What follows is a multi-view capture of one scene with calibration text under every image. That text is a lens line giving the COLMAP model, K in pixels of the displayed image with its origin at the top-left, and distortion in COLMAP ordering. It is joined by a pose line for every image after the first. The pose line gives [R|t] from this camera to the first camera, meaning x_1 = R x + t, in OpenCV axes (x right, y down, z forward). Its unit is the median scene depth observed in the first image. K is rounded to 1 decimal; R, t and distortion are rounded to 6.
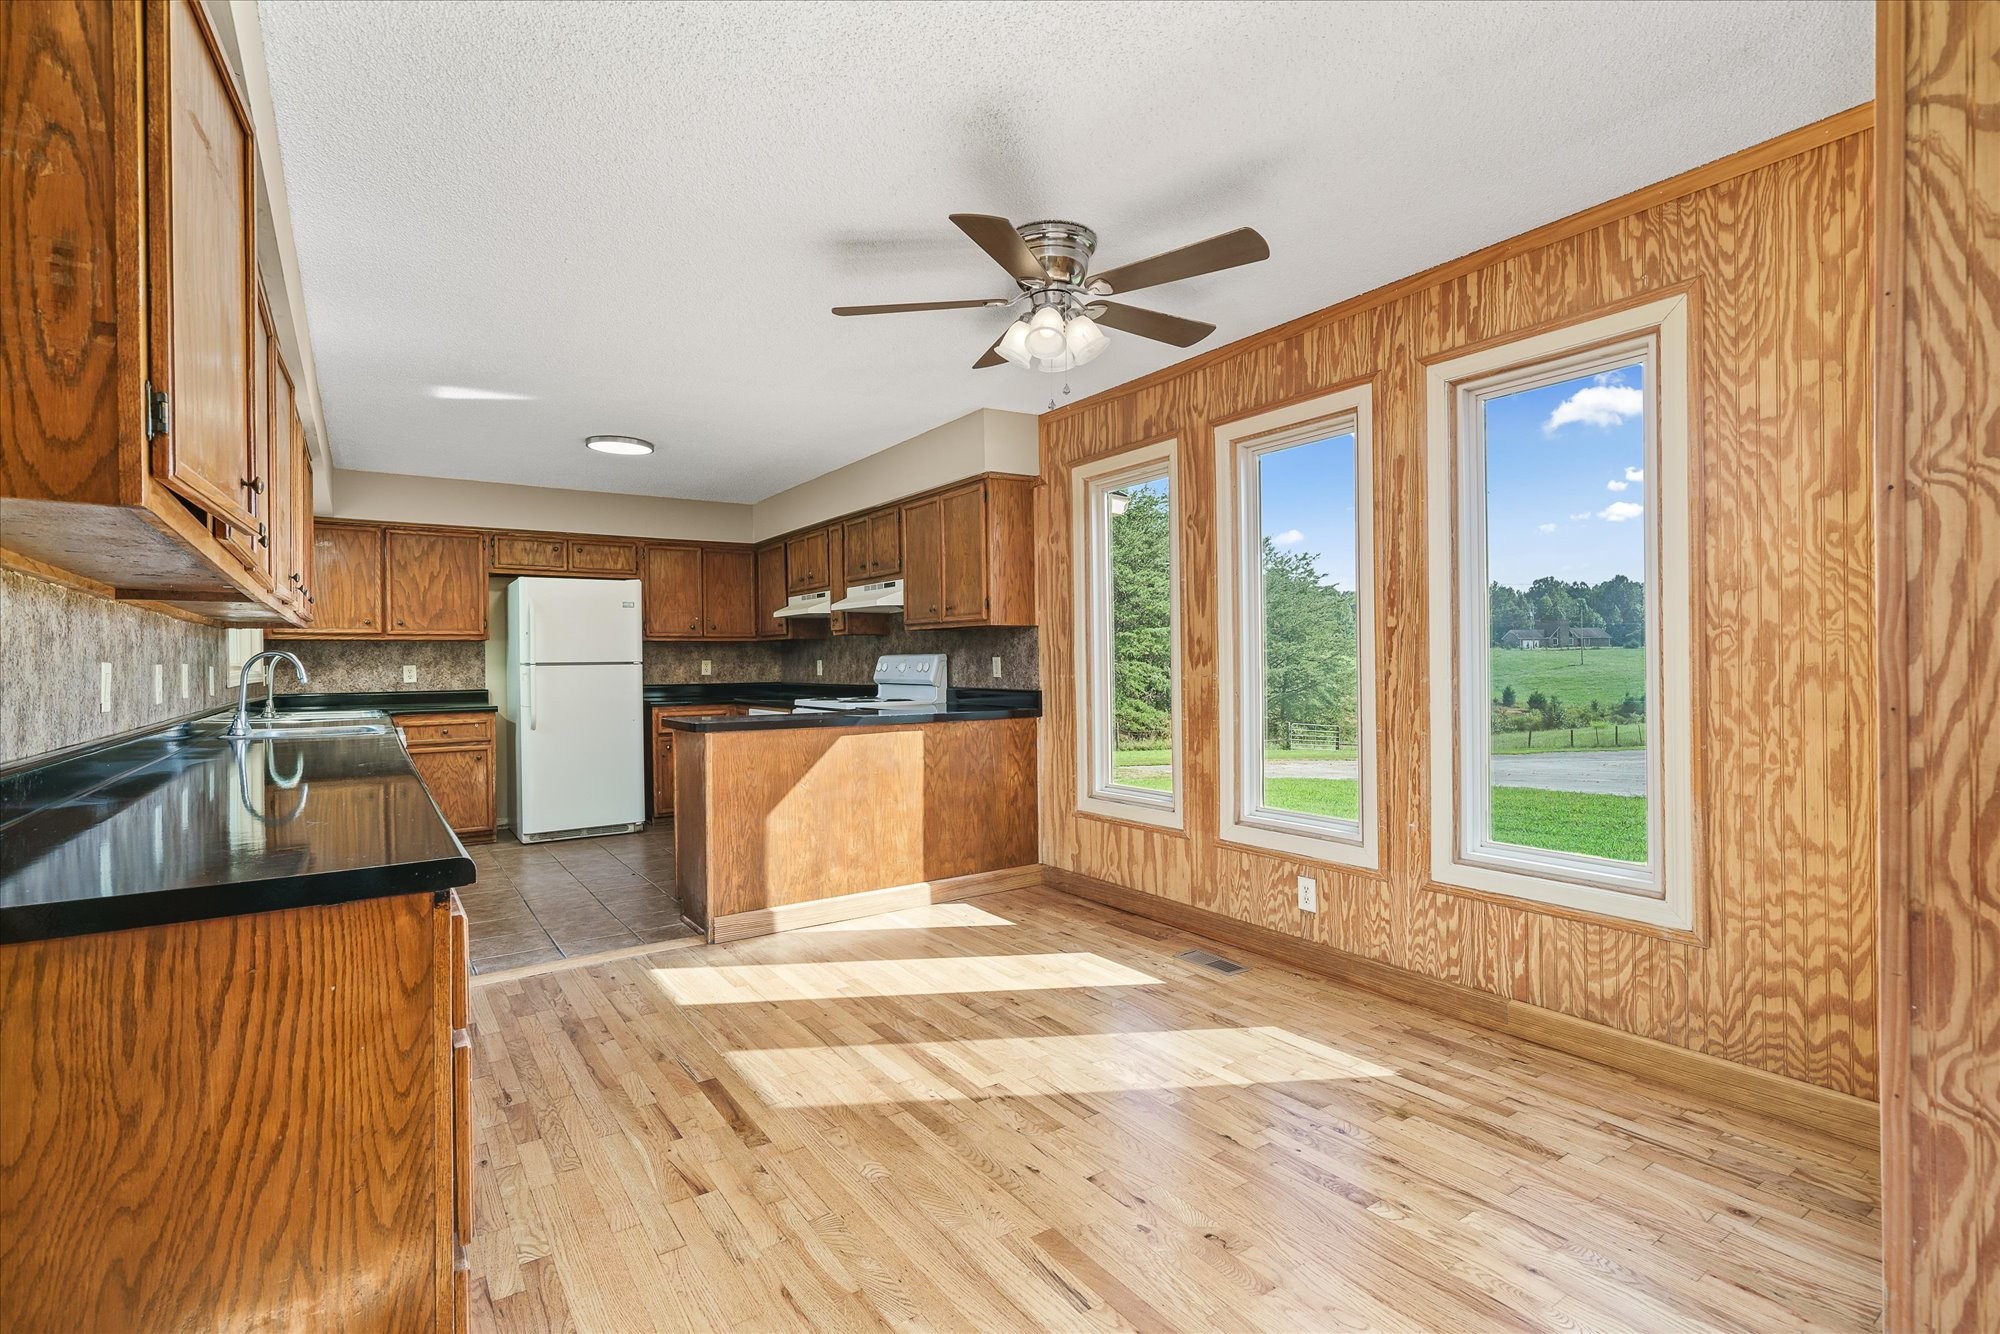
lens RADIAL K [[927.8, 0, 993.2], [0, 927.8, 660.2], [0, 0, 1]] dist [-0.001582, 0.000594]
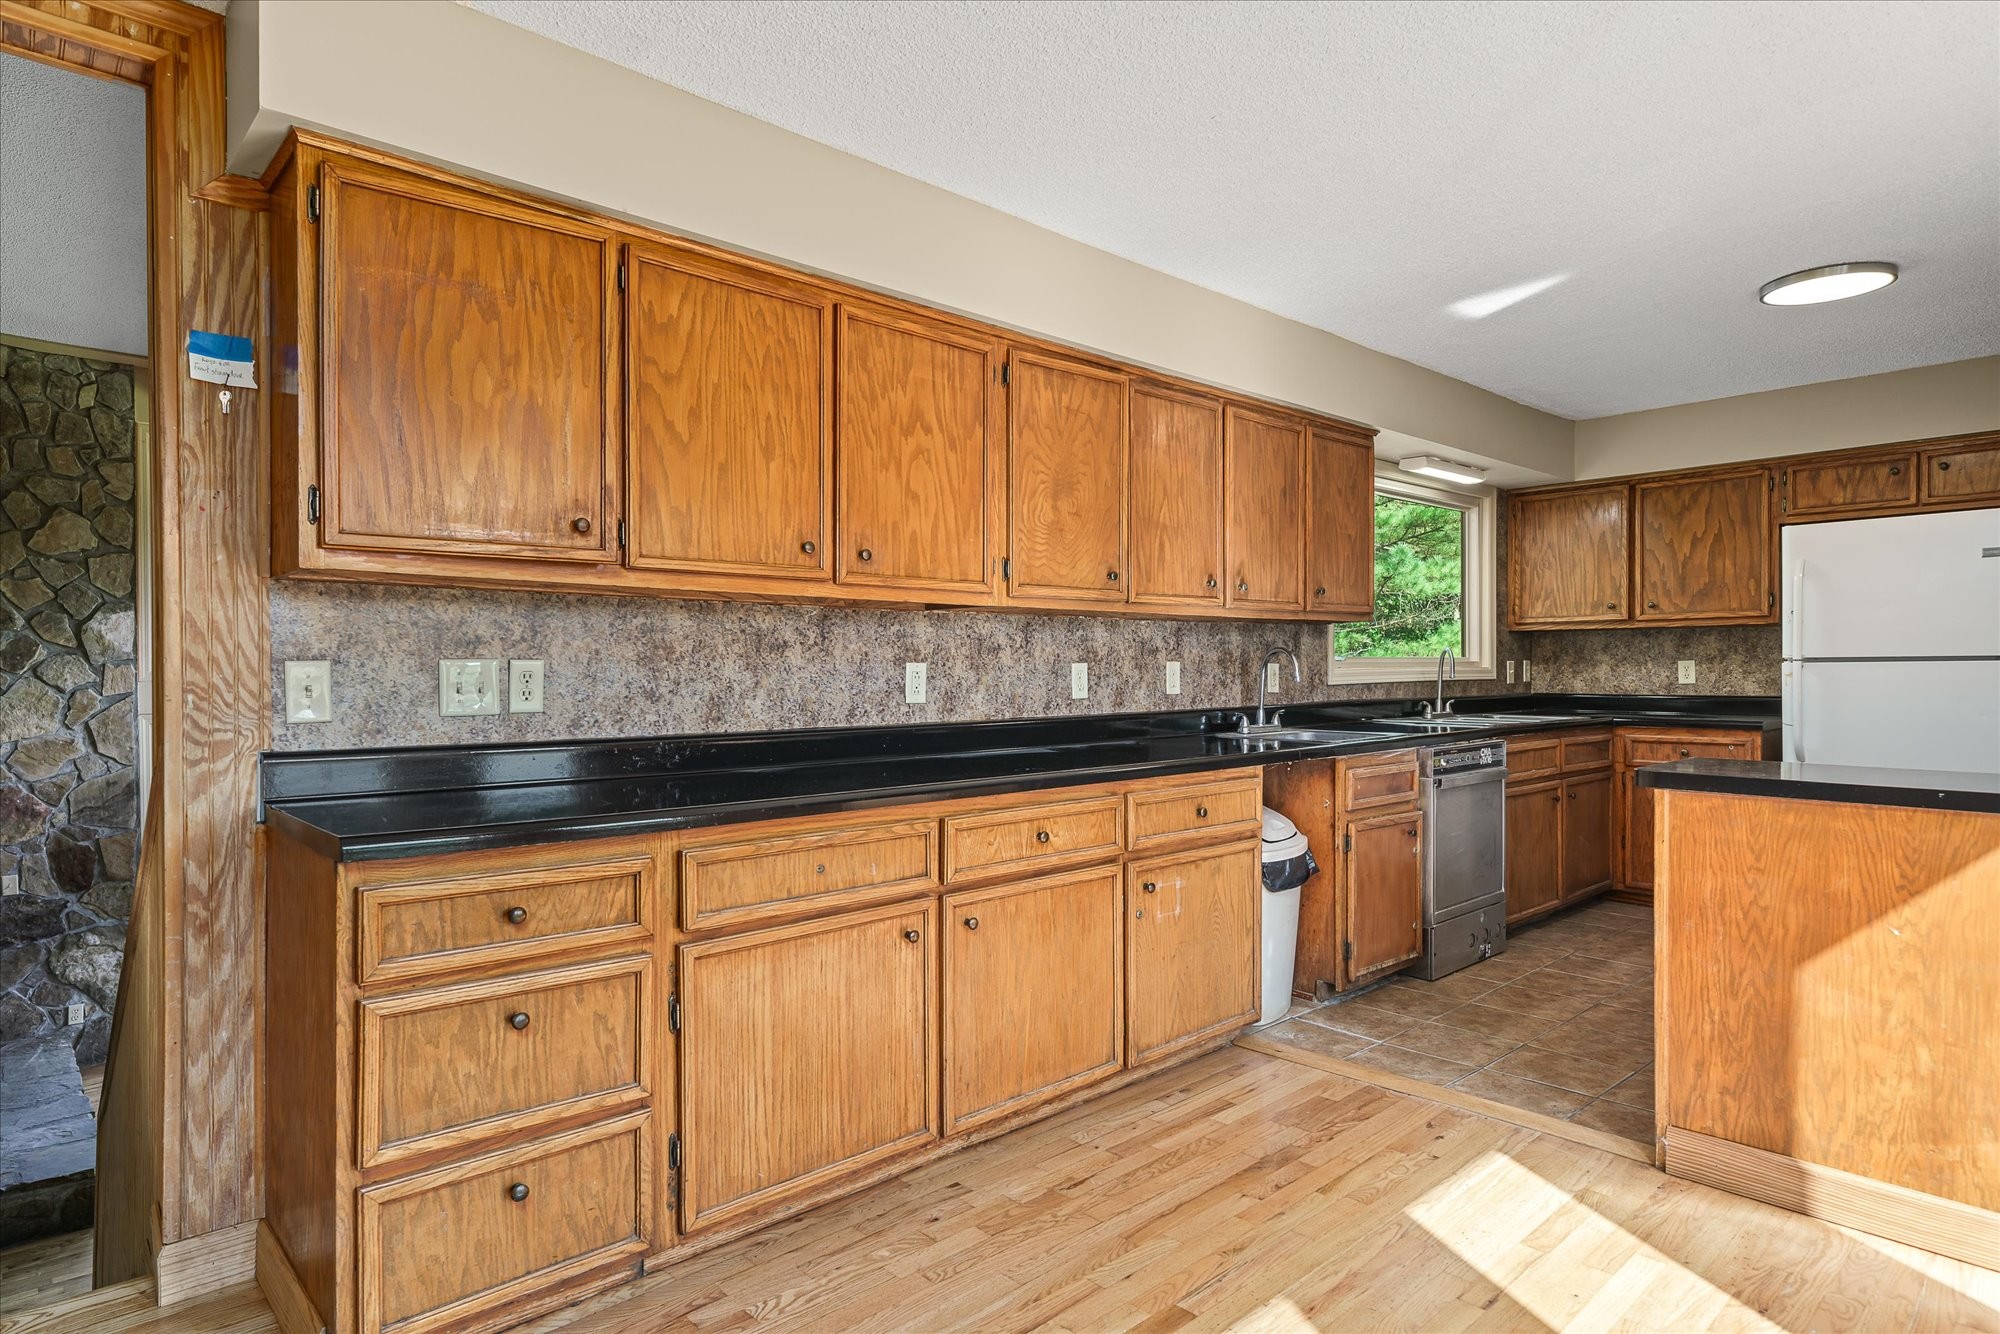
lens RADIAL K [[1111.1, 0, 989.3], [0, 1111.1, 675.7], [0, 0, 1]] dist [0.005158, -0.000448]
pose [[0.138078, 0.017330, -0.990270, 0.188771], [0.005041, 0.999822, 0.018200, -0.001734], [0.990409, -0.007505, 0.137966, 0.332184]]
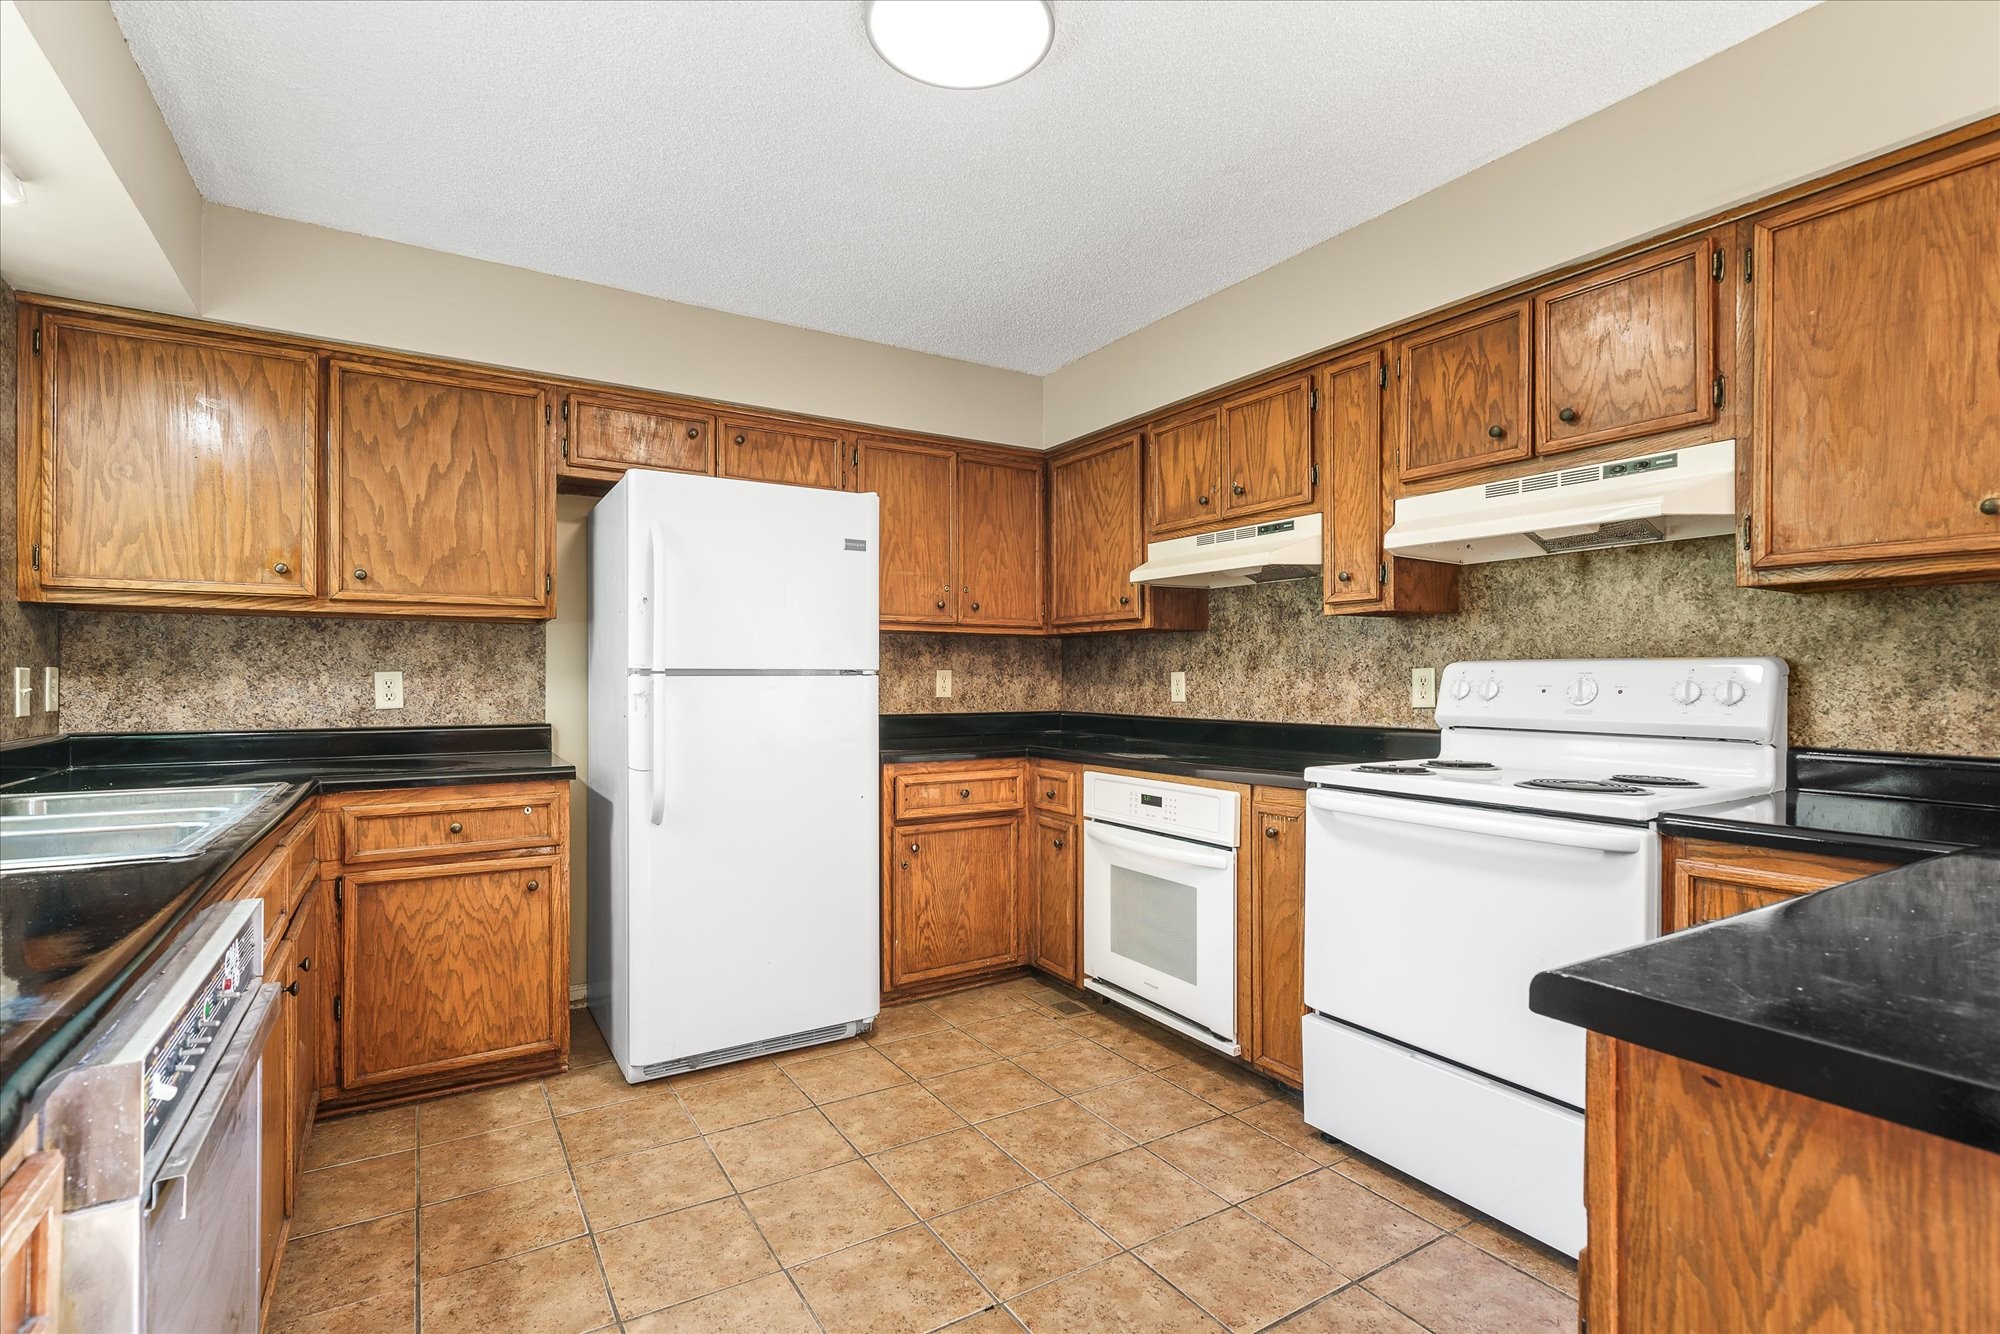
lens RADIAL K [[927.8, 0, 987.5], [0, 927.8, 677.0], [0, 0, 1]] dist [-0.001582, 0.000594]
pose [[0.998827, 0.012188, -0.046867, -0.318653], [-0.012166, 0.999926, 0.000763, 0.004344], [0.046873, -0.000192, 0.998901, 0.569719]]
